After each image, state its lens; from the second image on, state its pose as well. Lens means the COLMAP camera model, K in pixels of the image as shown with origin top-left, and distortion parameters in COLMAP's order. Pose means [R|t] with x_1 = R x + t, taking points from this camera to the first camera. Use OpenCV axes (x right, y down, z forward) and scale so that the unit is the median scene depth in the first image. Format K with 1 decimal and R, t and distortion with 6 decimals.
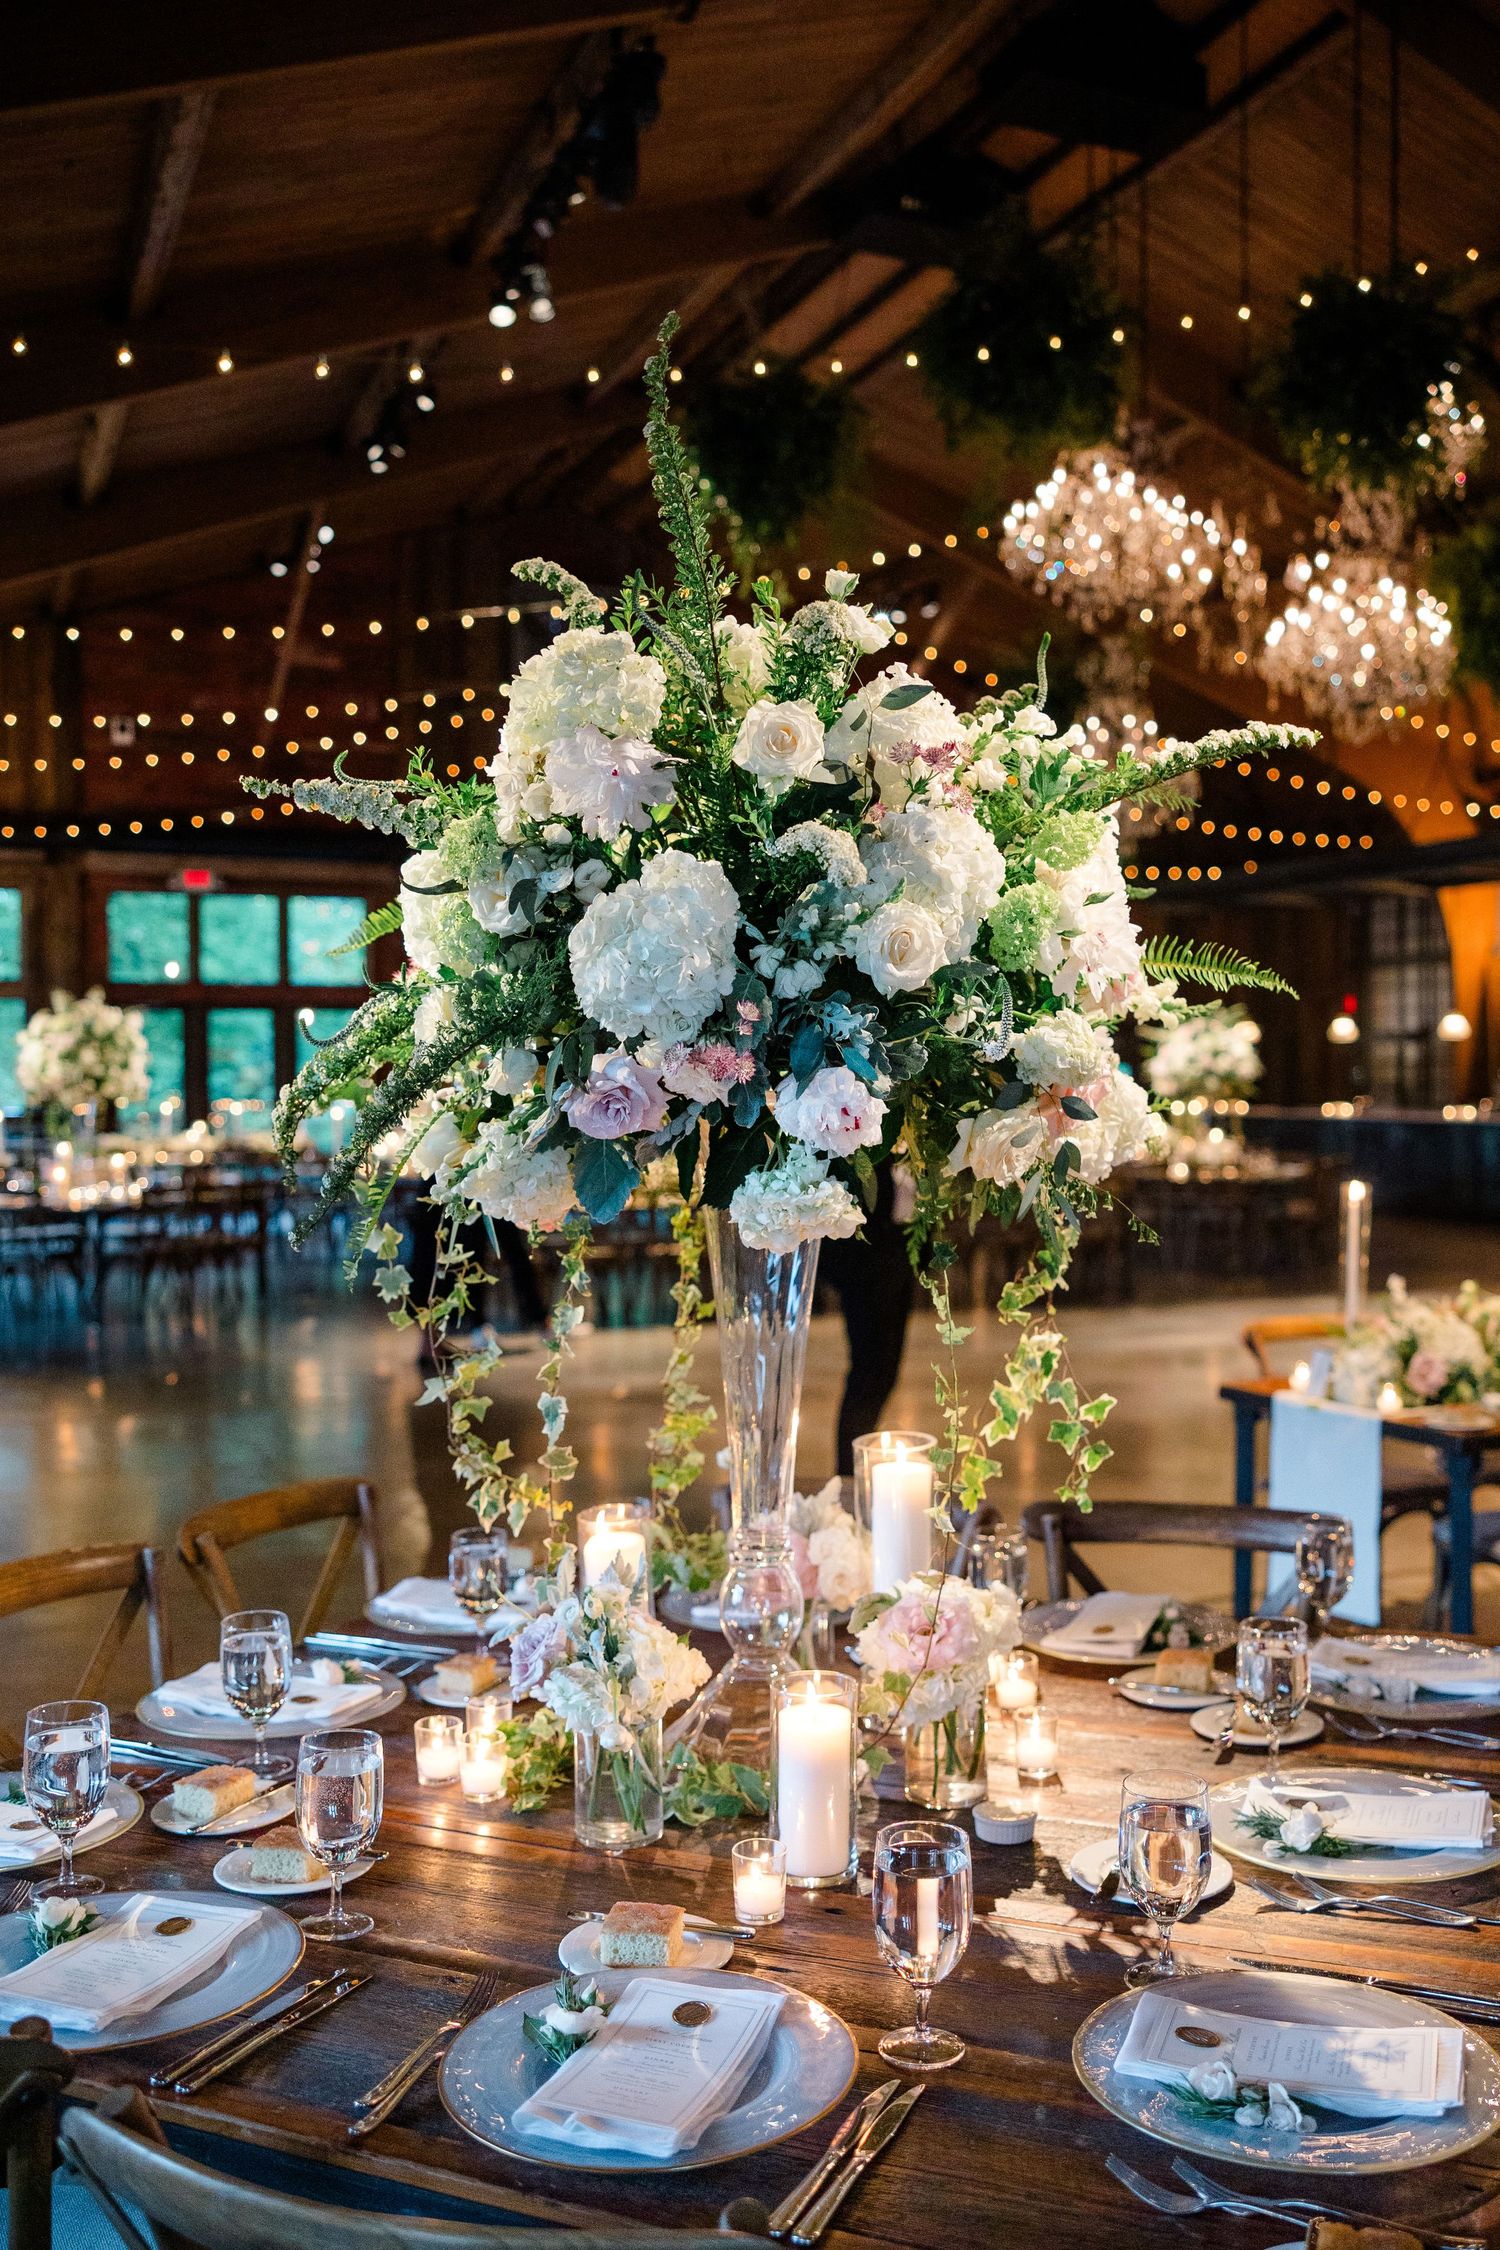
lens RADIAL K [[1971.8, 0, 818.6], [0, 1971.8, 1145.3], [0, 0, 1]] dist [-0.082994, 0.008704]
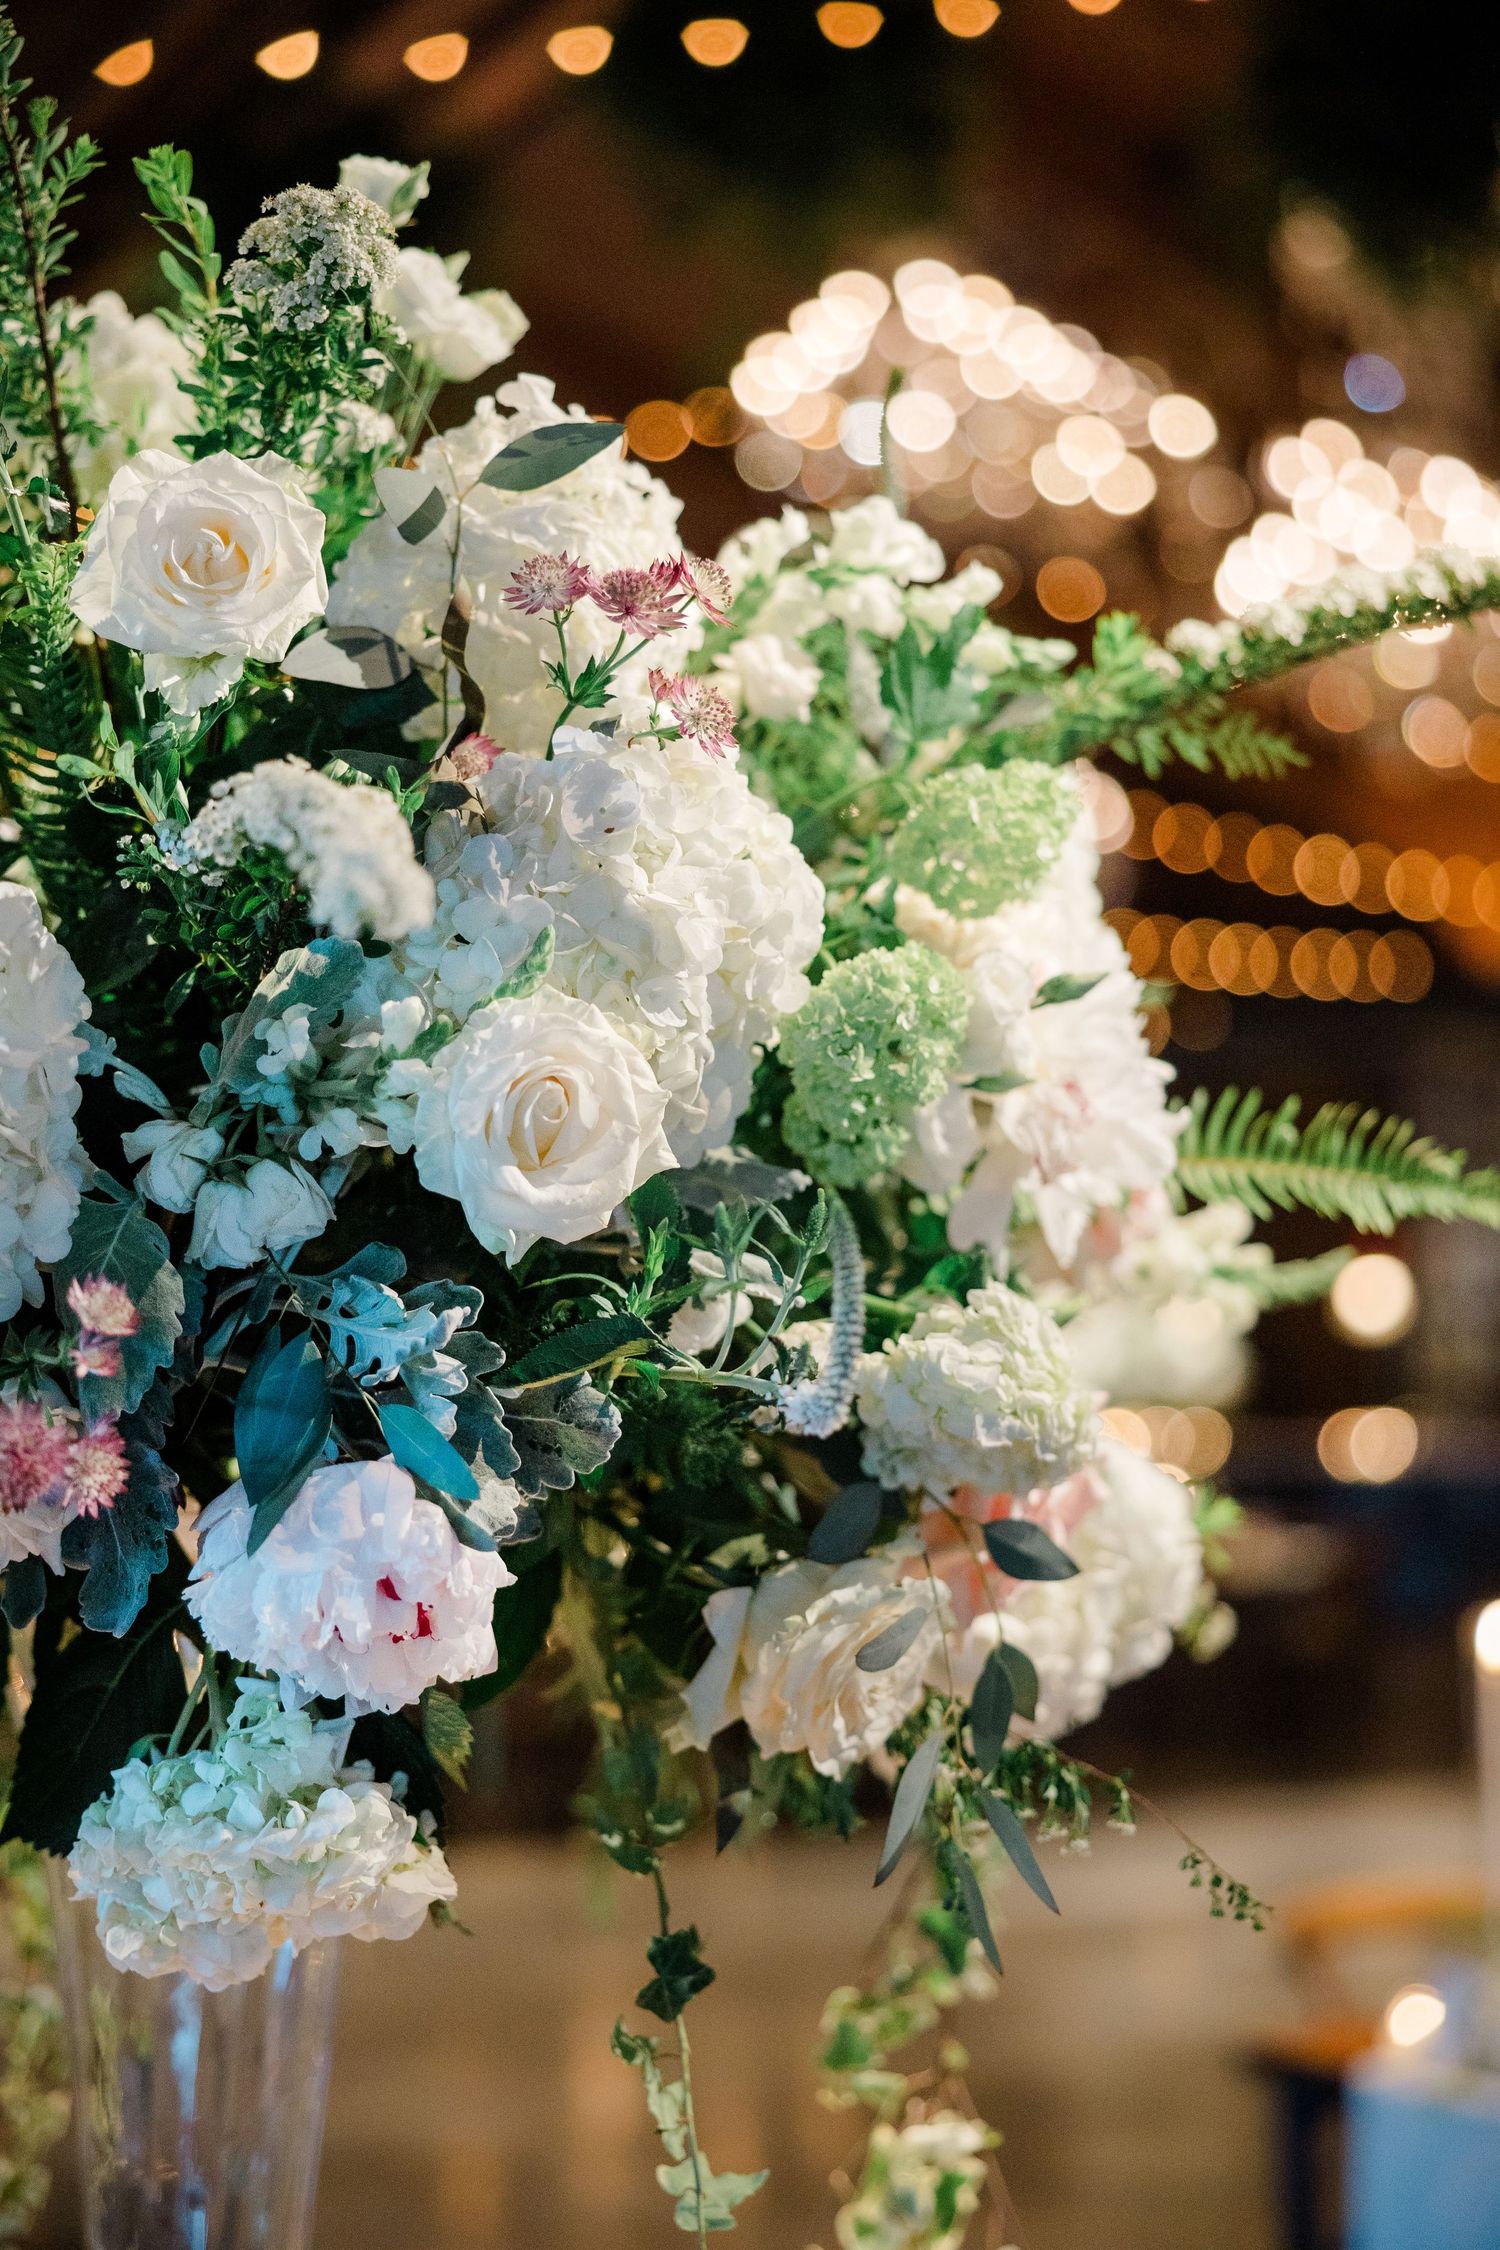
lens RADIAL K [[3574.5, 0, 728.2], [0, 3574.5, 1115.8], [0, 0, 1]] dist [0.058837, 0.000000]
pose [[0.996371, -0.010203, 0.084505, 0.018889], [0.019709, 0.993463, -0.112444, -0.025506], [-0.082805, 0.113701, 0.990058, 0.325516]]
